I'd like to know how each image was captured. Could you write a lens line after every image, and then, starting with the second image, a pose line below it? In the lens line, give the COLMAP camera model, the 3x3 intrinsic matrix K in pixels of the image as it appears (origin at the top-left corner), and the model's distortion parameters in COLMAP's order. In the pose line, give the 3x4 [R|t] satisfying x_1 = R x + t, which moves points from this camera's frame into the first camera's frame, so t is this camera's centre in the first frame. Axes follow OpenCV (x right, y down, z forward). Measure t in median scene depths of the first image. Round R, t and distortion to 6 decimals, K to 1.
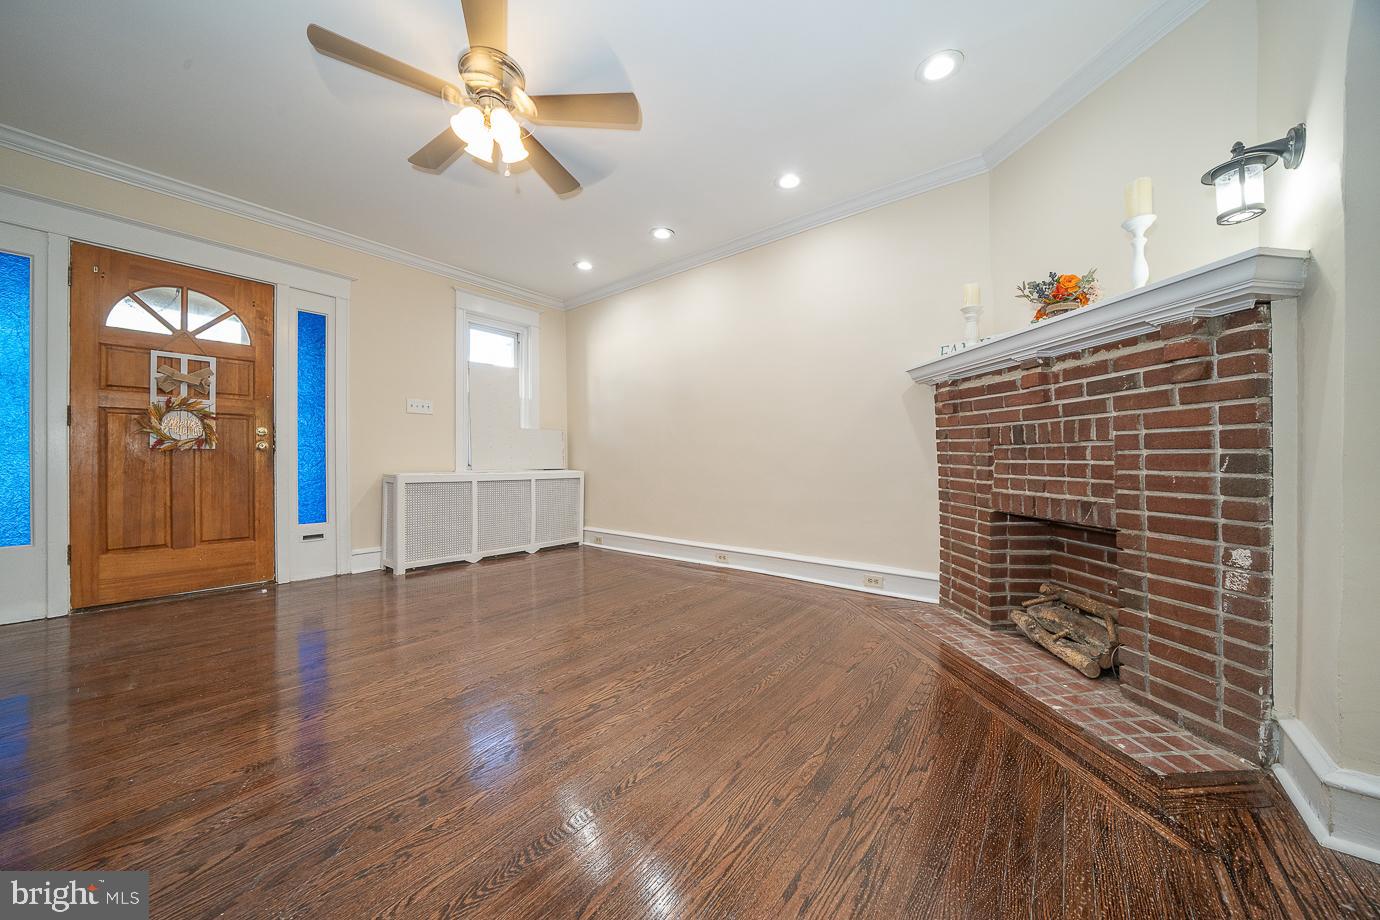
lens RADIAL K [[475.8, 0, 692.4], [0, 475.8, 461.1], [0, 0, 1]] dist [-0.025808, 0.002277]
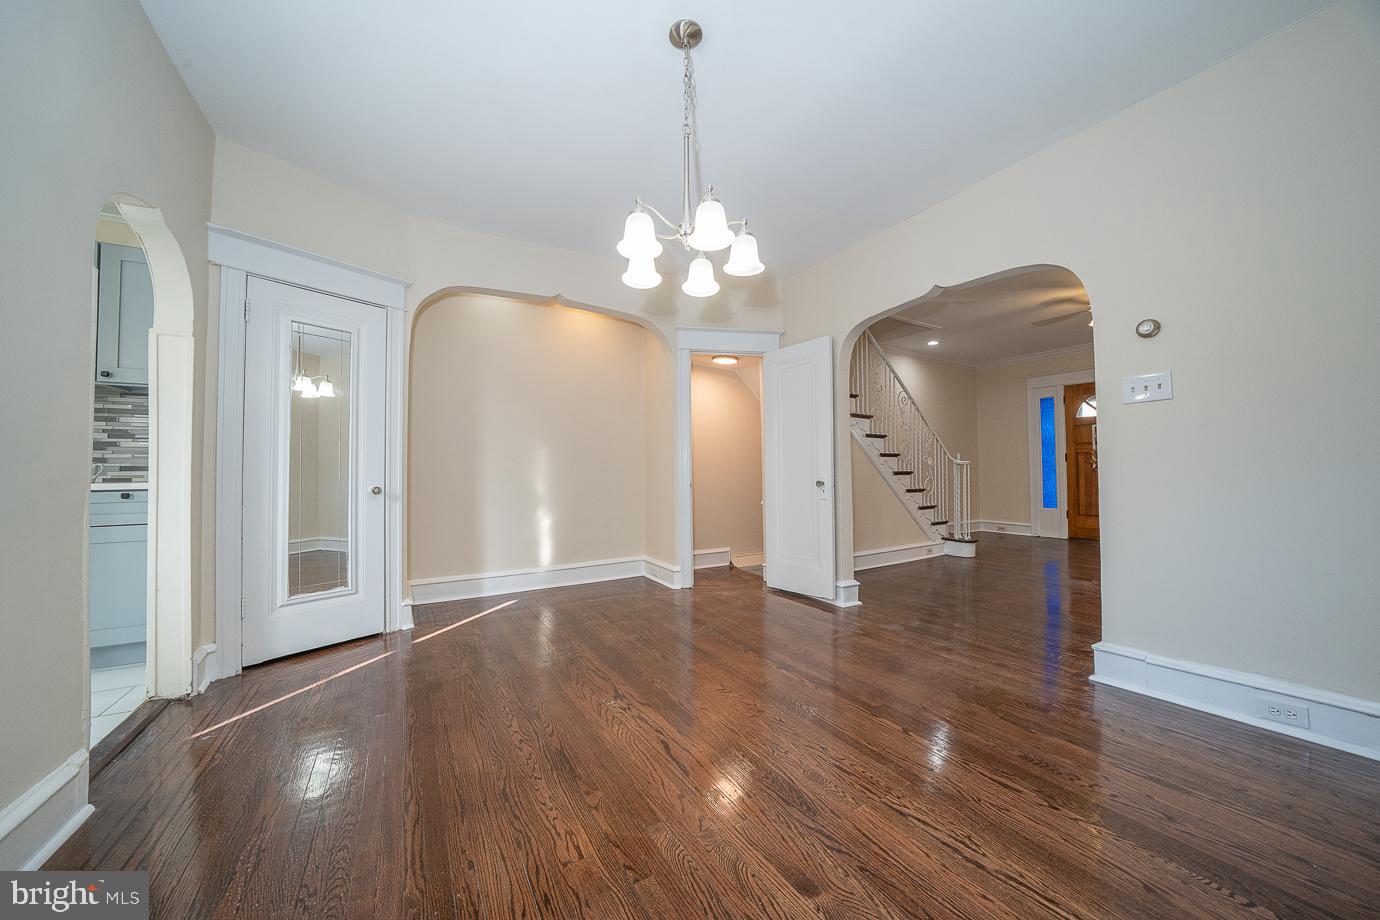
lens RADIAL K [[475.8, 0, 692.4], [0, 475.8, 461.1], [0, 0, 1]] dist [-0.025808, 0.002277]
pose [[-0.340614, -0.018324, -0.940025, 1.578880], [0.010306, 0.999677, -0.023221, -0.039613], [0.940147, -0.017597, -0.340315, -0.024770]]
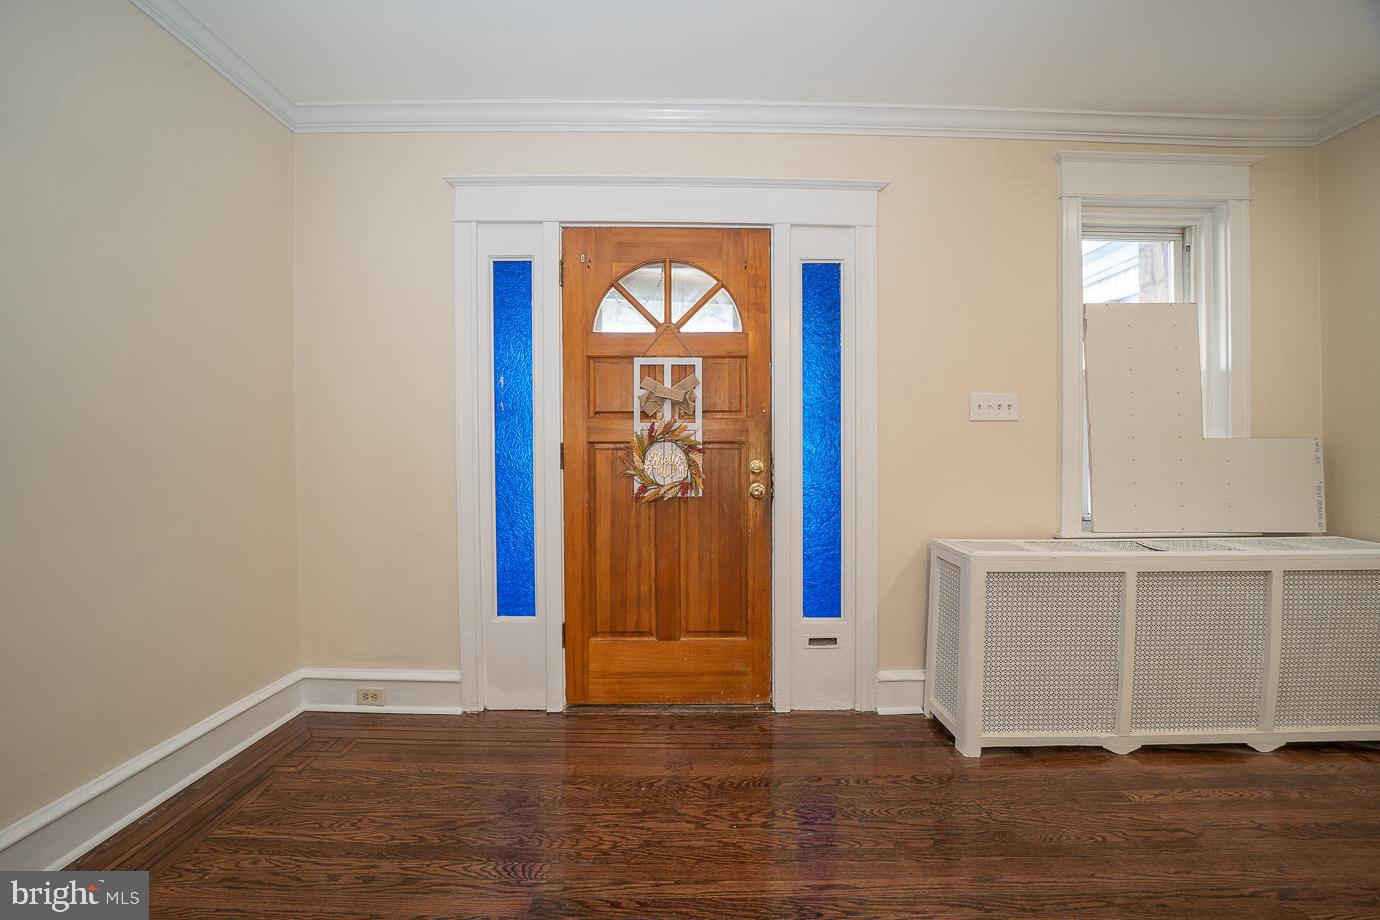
lens RADIAL K [[475.8, 0, 692.4], [0, 475.8, 461.1], [0, 0, 1]] dist [-0.025808, 0.002277]
pose [[0.626403, 0.014431, -0.779366, -0.571290], [0.001870, 0.999798, 0.020015, -0.100949], [0.779497, -0.013995, 0.626249, 0.634069]]
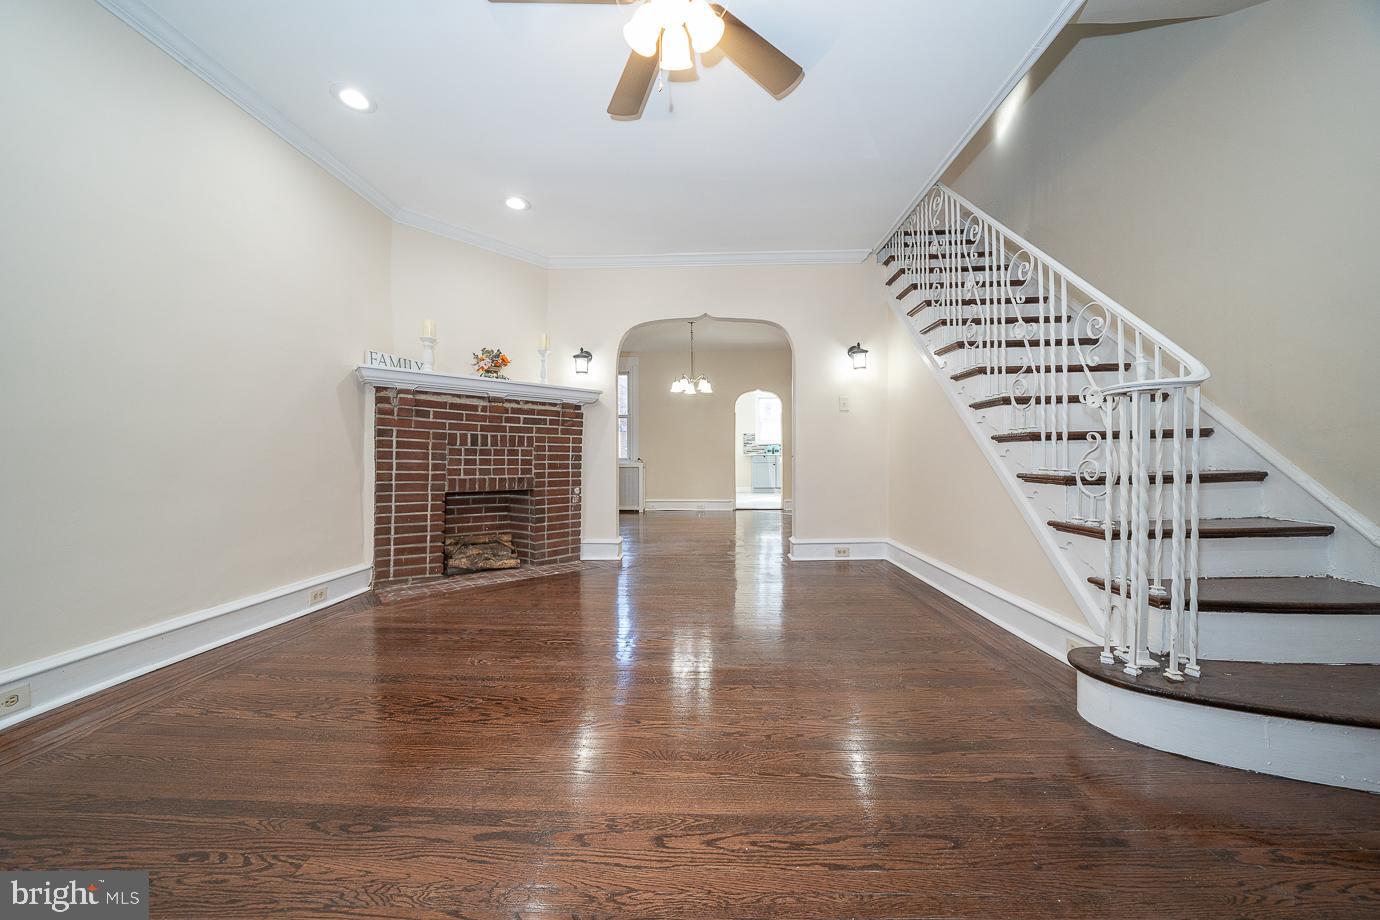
lens RADIAL K [[475.8, 0, 692.4], [0, 475.8, 461.1], [0, 0, 1]] dist [-0.025808, 0.002277]
pose [[-0.597021, 0.000526, 0.802226, -0.811399], [0.004664, 0.999985, 0.002816, 0.010601], [-0.802212, 0.005423, -0.597014, 1.099663]]
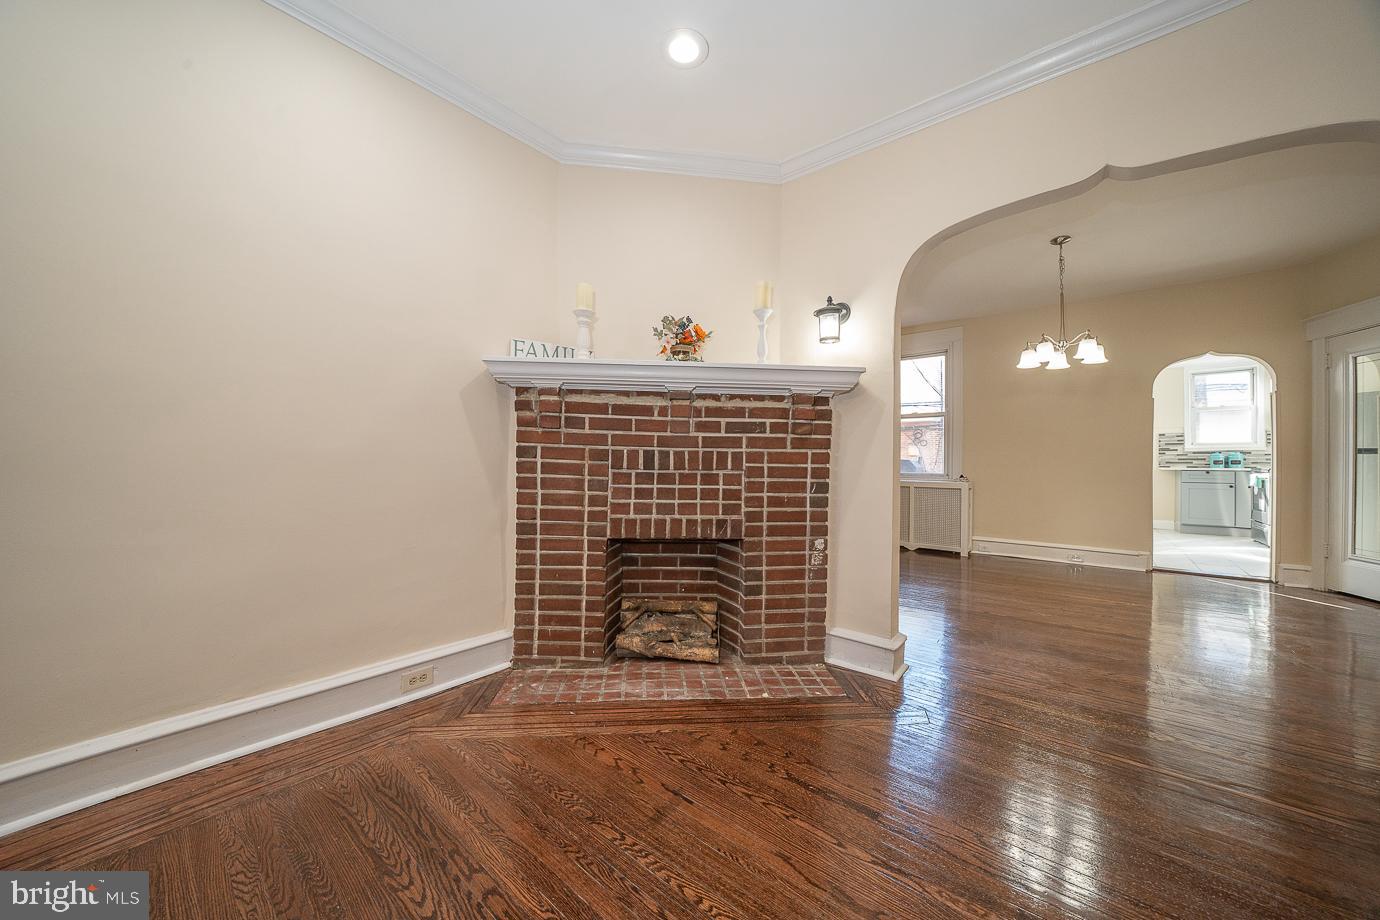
lens RADIAL K [[475.8, 0, 692.4], [0, 475.8, 461.1], [0, 0, 1]] dist [-0.025808, 0.002277]
pose [[0.015258, 0.004361, 0.999874, -0.268636], [-0.007704, 0.999961, -0.004244, -0.040425], [-0.999854, -0.007638, 0.015291, 0.721219]]
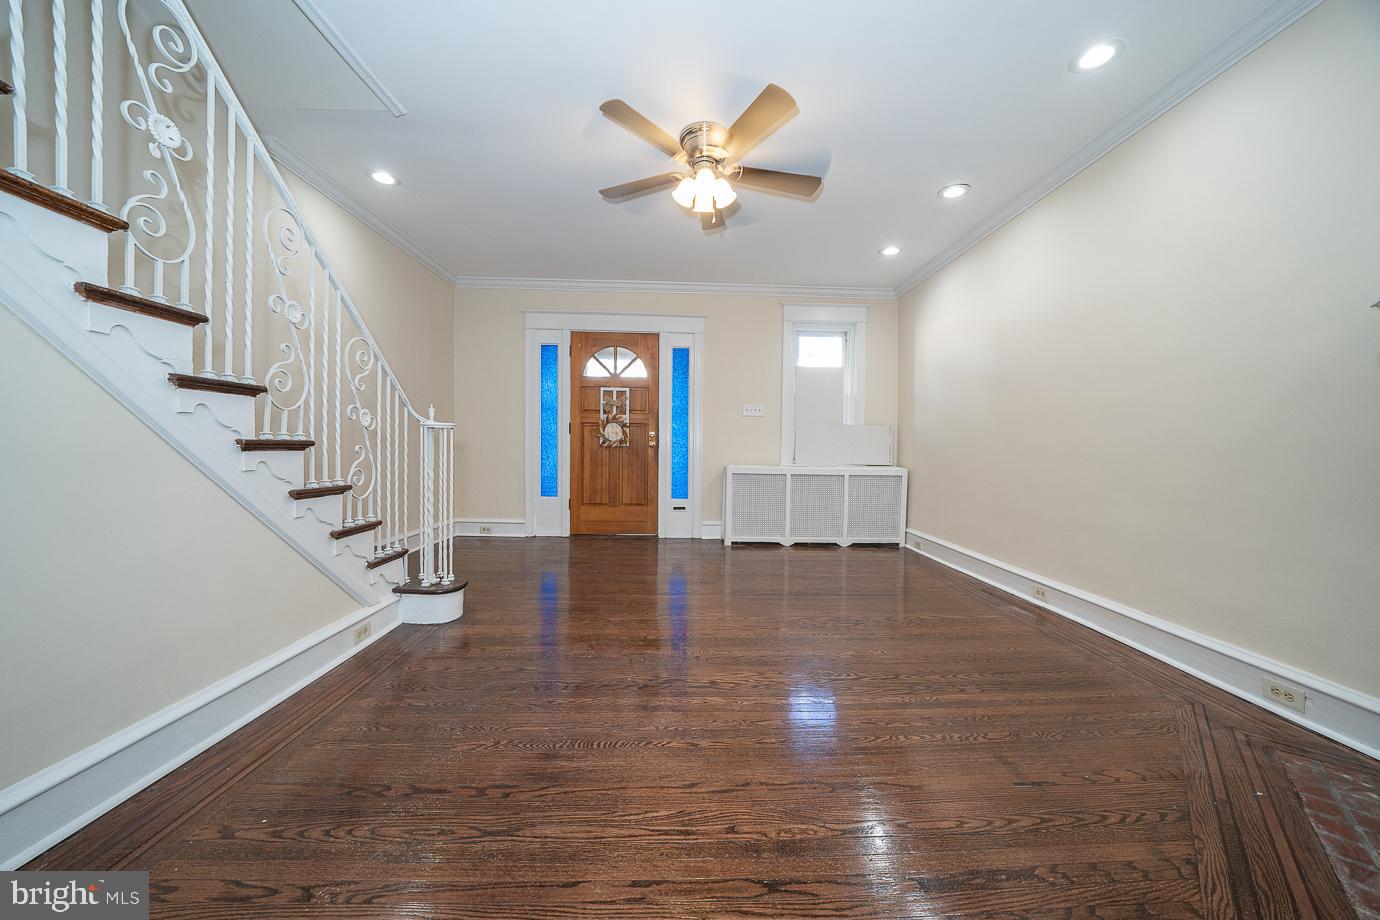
lens RADIAL K [[475.8, 0, 692.4], [0, 475.8, 461.1], [0, 0, 1]] dist [-0.025808, 0.002277]
pose [[0.643207, 0.032465, -0.765004, 0.385591], [-0.012661, 0.999415, 0.031767, -0.033090], [0.765588, -0.010747, 0.643242, 0.144043]]
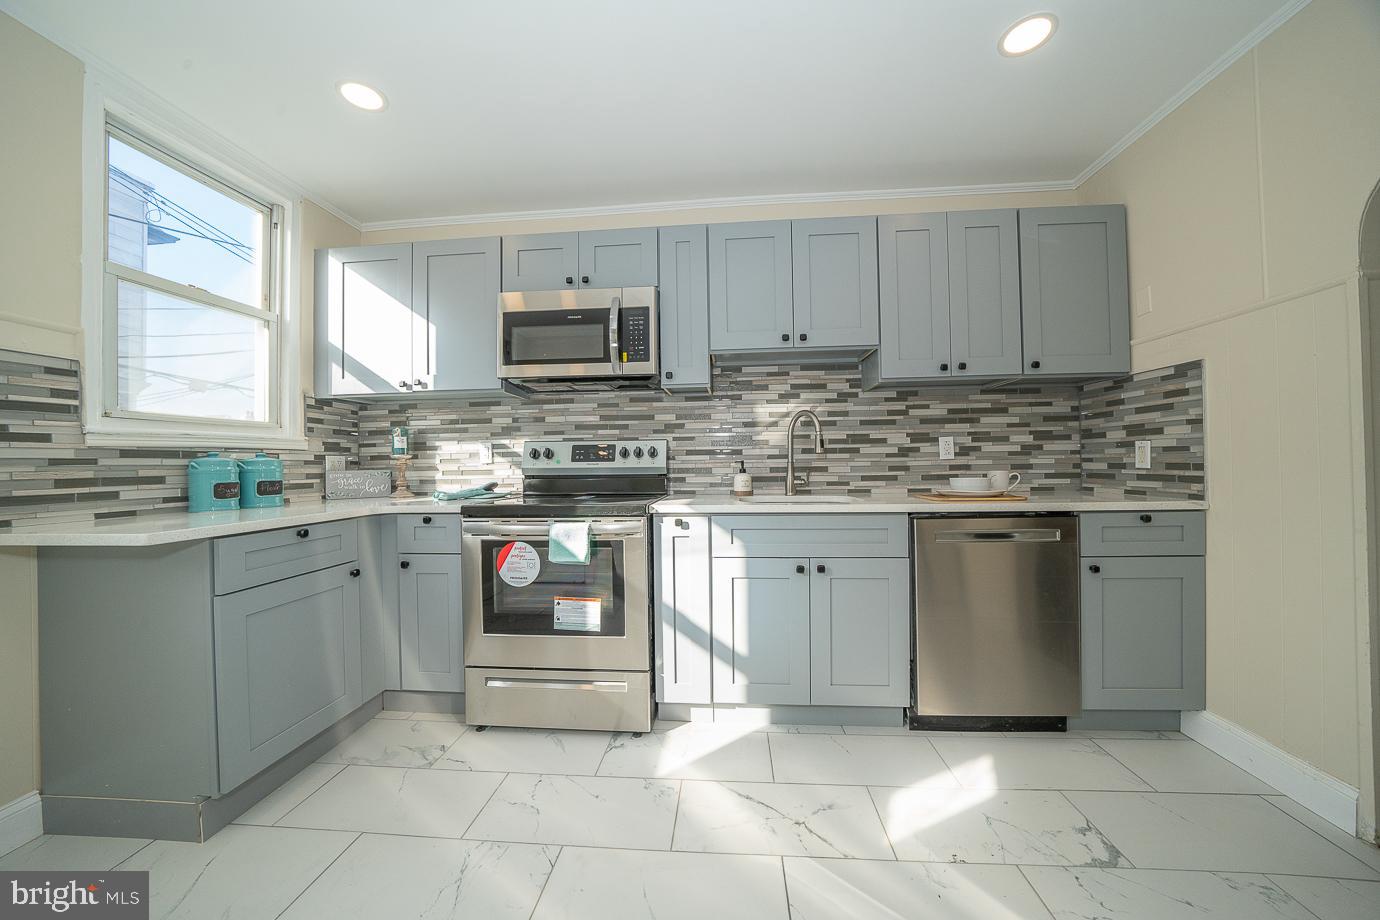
lens RADIAL K [[475.8, 0, 692.4], [0, 475.8, 461.1], [0, 0, 1]] dist [-0.025808, 0.002277]
pose [[-0.828878, 0.010809, -0.559325, 2.013877], [0.016993, 0.999838, -0.005861, -0.091897], [0.559171, -0.014363, -0.828928, -1.083470]]
